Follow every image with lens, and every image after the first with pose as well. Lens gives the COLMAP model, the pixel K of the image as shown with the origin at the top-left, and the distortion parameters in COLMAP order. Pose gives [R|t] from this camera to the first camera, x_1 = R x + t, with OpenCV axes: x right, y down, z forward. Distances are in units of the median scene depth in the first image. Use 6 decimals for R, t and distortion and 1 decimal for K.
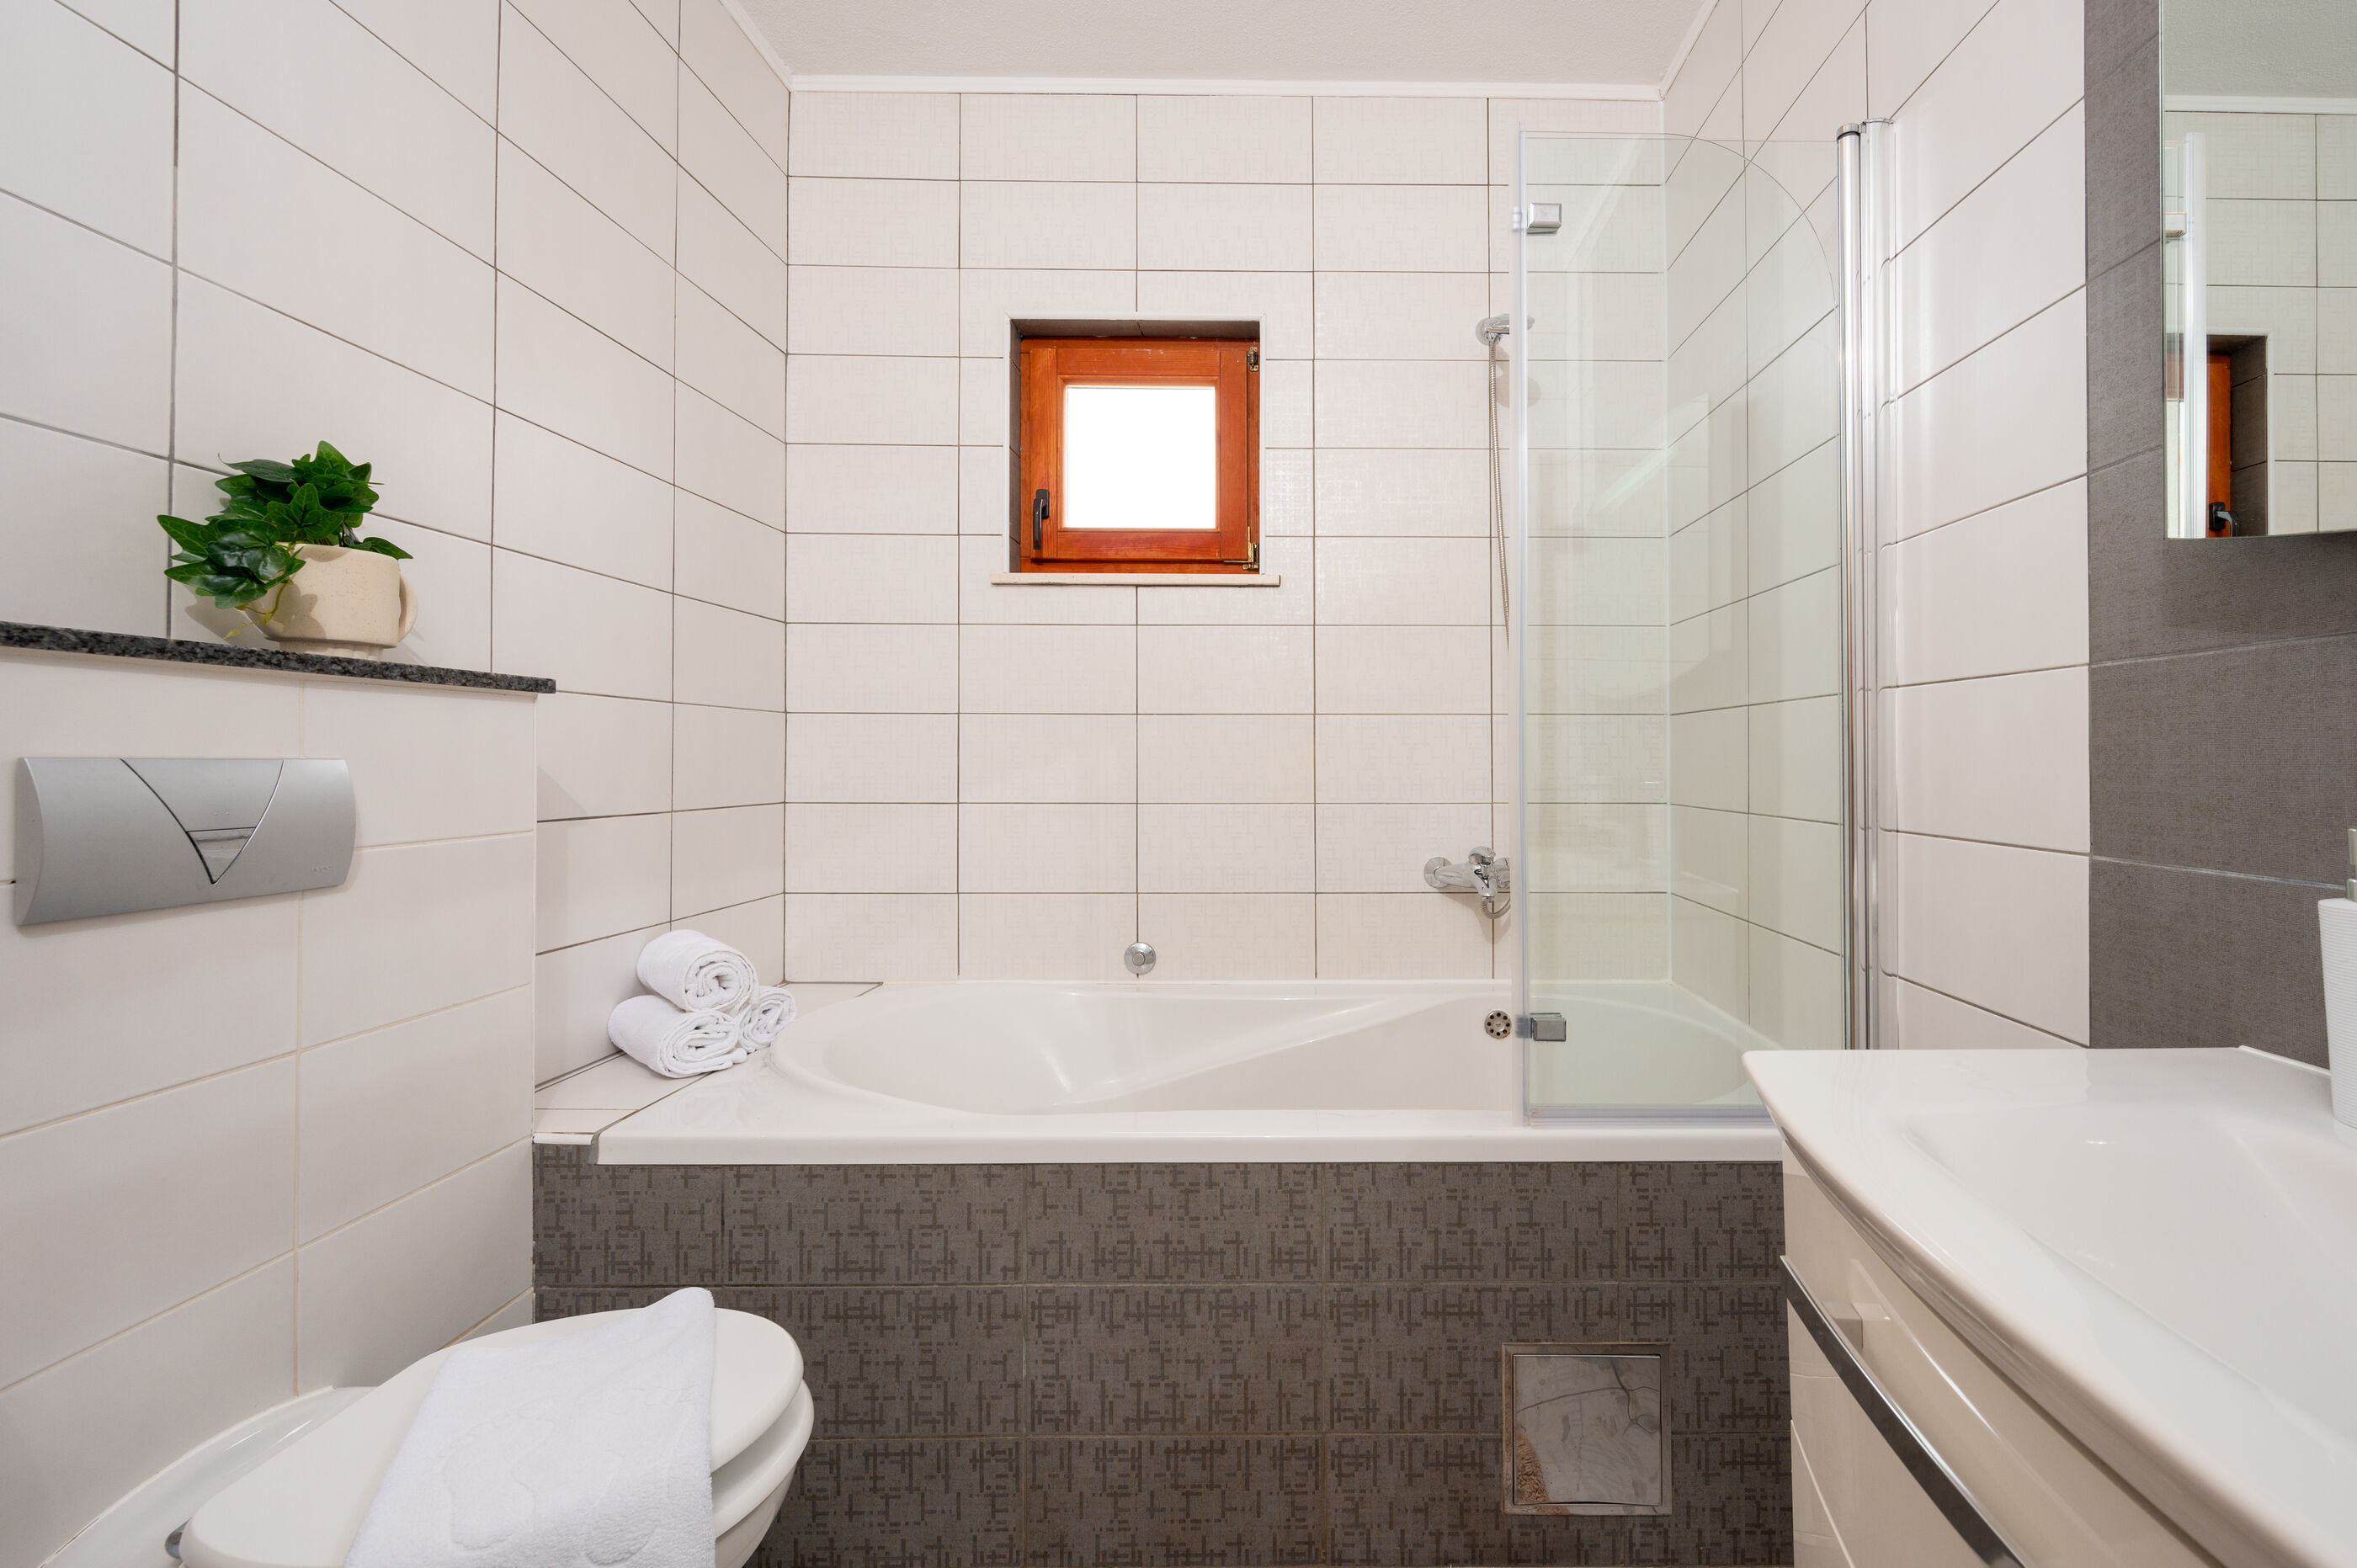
lens RADIAL K [[1048.2, 0, 1285.4], [0, 1048.2, 746.2], [0, 0, 1]] dist [-0.000215, -0.000082]
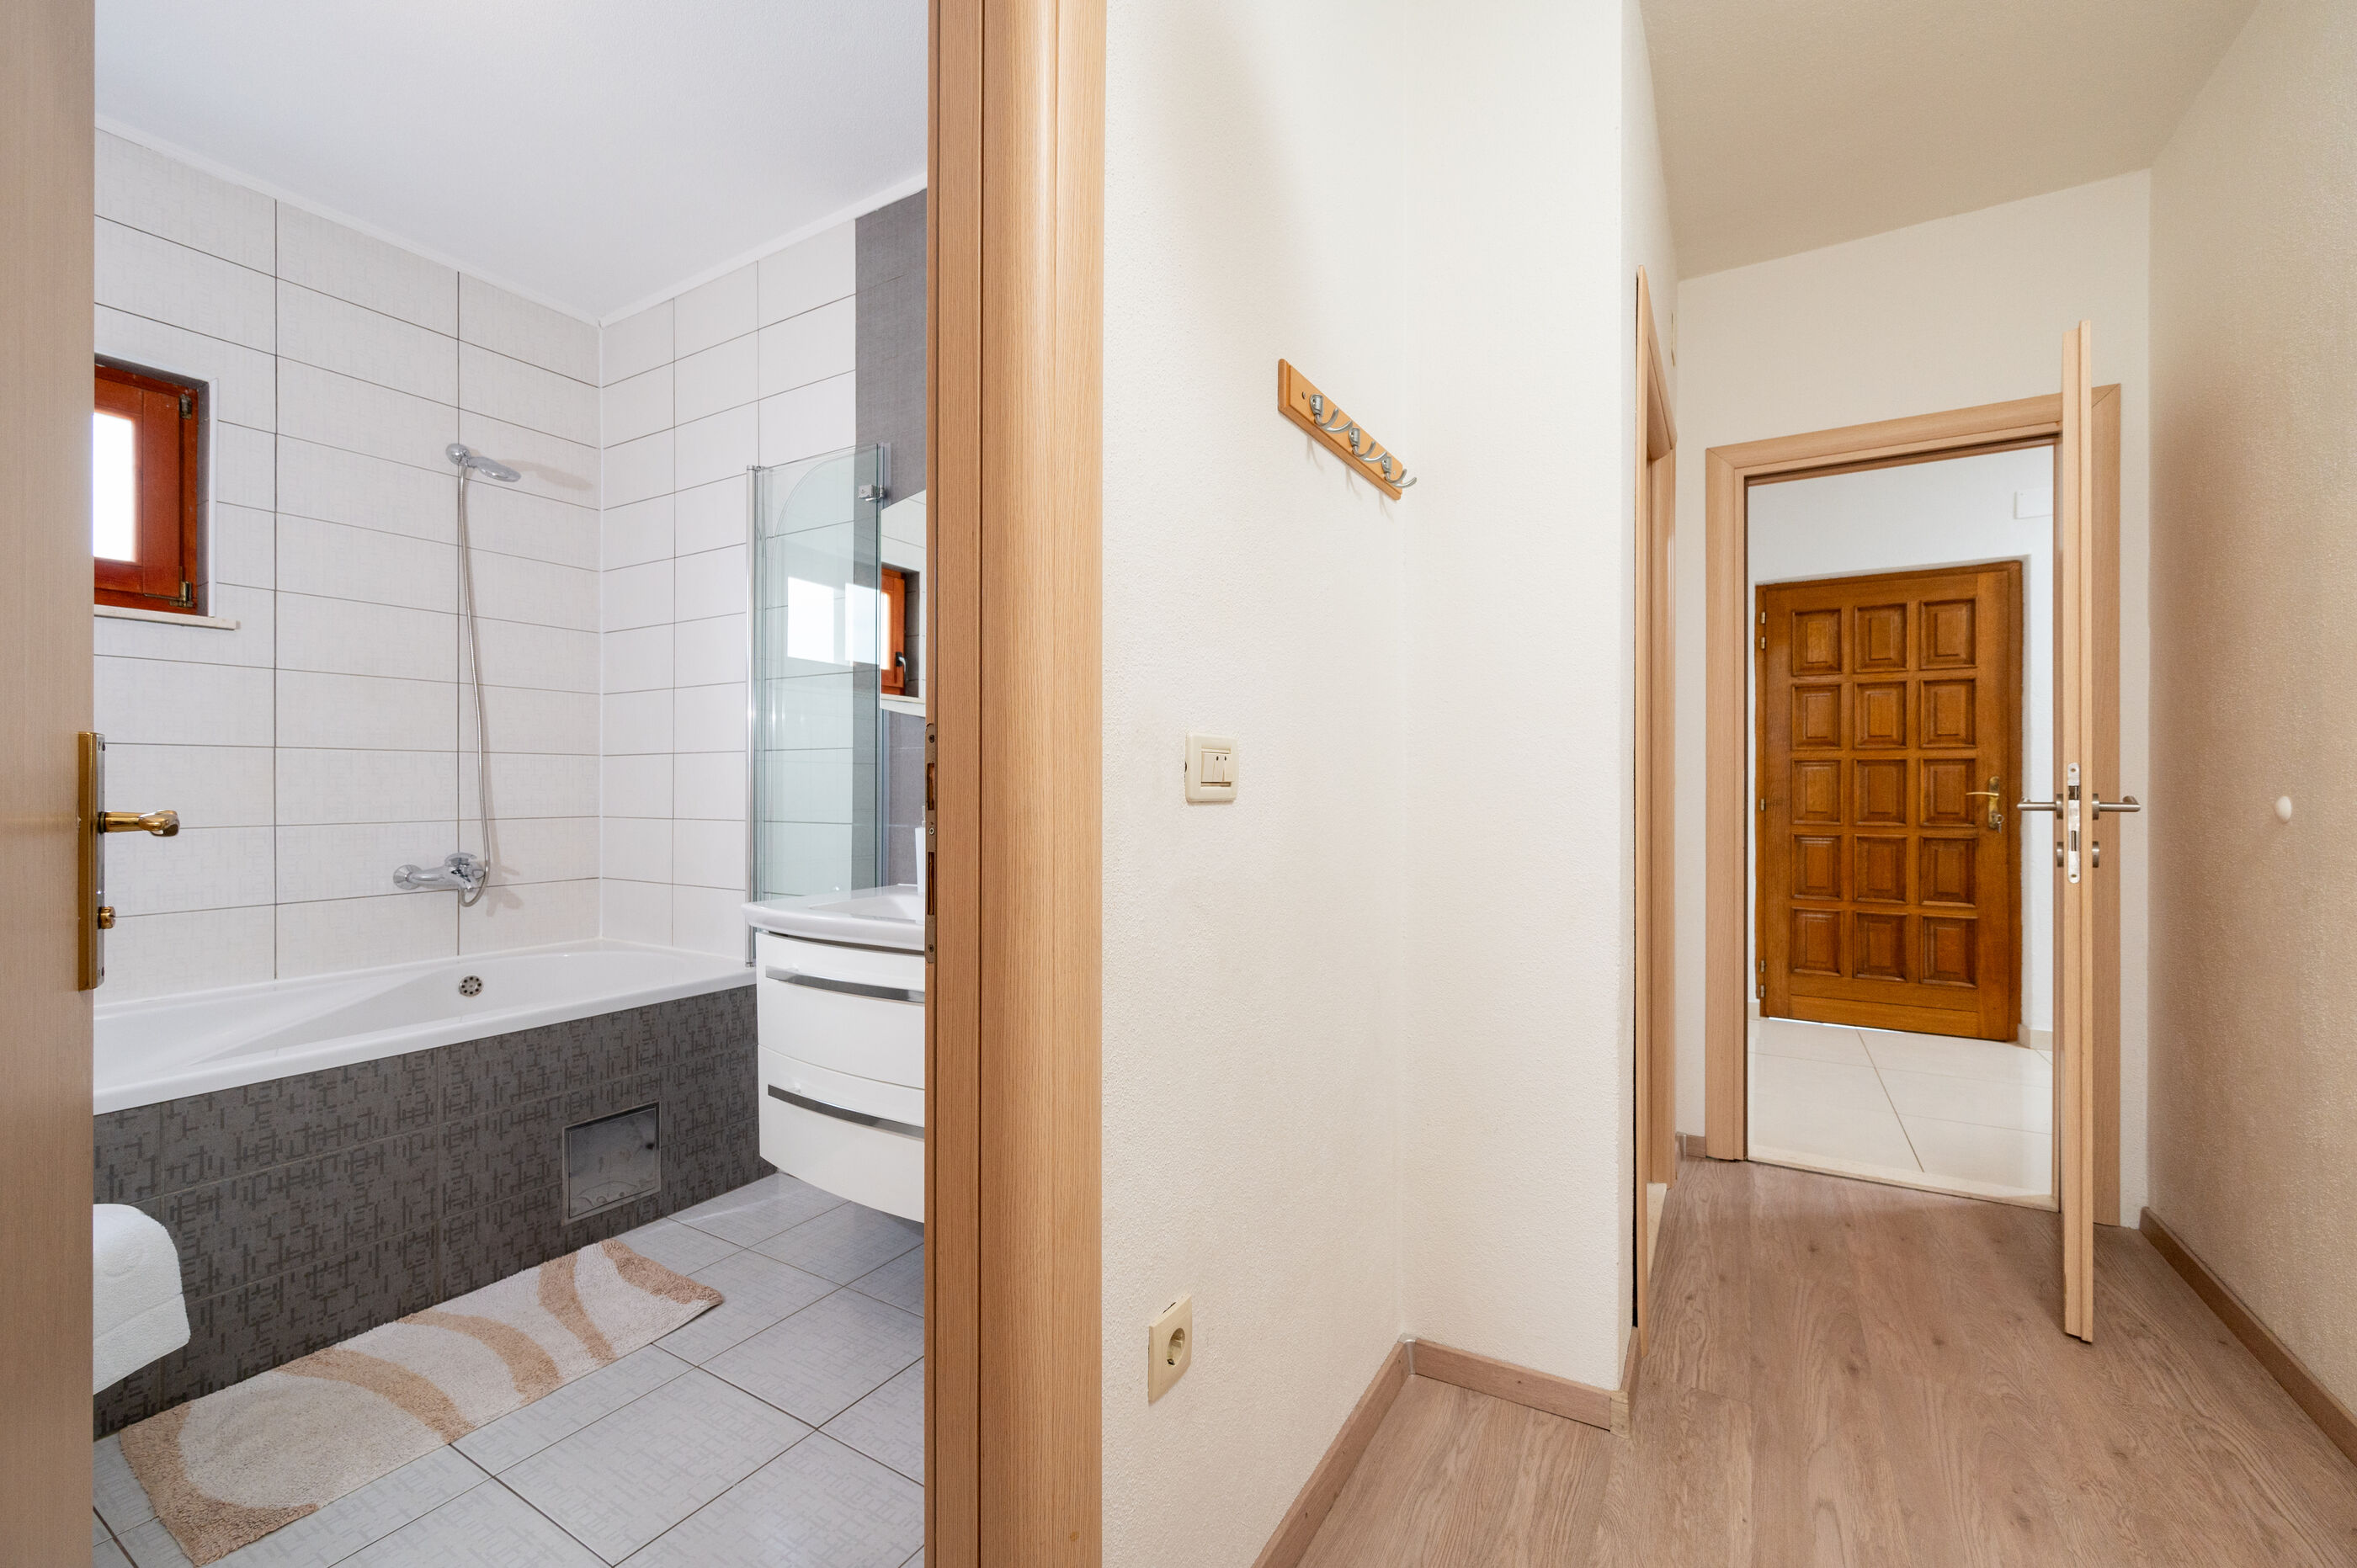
lens RADIAL K [[947.7, 0, 1178.5], [0, 947.7, 784.0], [0, 0, 1]] dist [-0.000955, 0.000265]
pose [[0.535025, -0.000672, 0.844836, -0.563767], [-0.010401, 0.999919, 0.007383, -0.014743], [-0.844773, -0.012737, 0.534974, -0.674516]]
